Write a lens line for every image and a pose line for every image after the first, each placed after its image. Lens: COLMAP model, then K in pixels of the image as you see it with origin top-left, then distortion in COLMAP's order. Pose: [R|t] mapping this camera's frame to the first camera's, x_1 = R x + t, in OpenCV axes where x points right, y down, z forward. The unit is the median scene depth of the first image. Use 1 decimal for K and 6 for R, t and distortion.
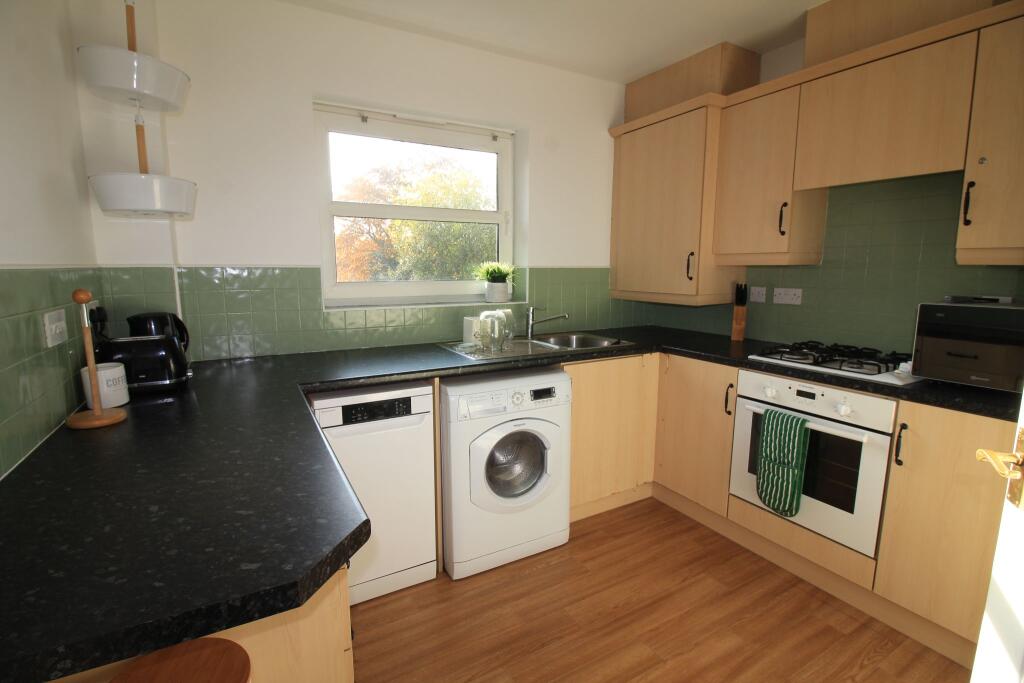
lens RADIAL K [[481.0, 0, 509.4], [0, 481.0, 343.2], [0, 0, 1]] dist [-0.013769, -0.000321]
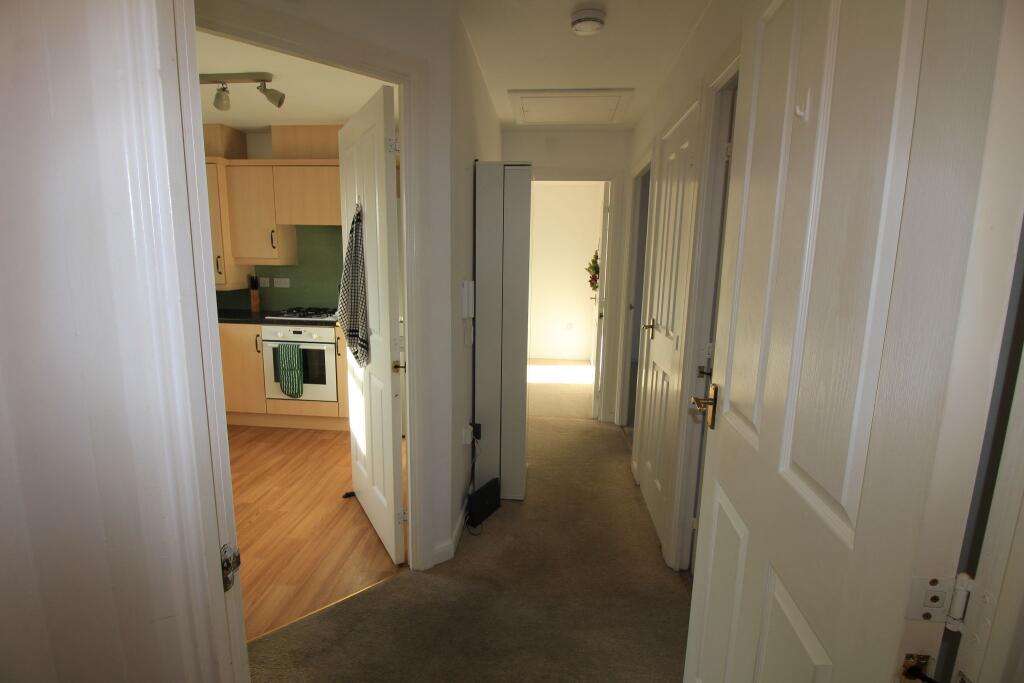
lens RADIAL K [[481.0, 0, 509.4], [0, 481.0, 343.2], [0, 0, 1]] dist [-0.013769, -0.000321]
pose [[0.576768, -0.128936, 0.806669, -0.429318], [0.107914, 0.990837, 0.081215, 0.076462], [-0.809749, 0.040209, 0.585397, -0.777292]]
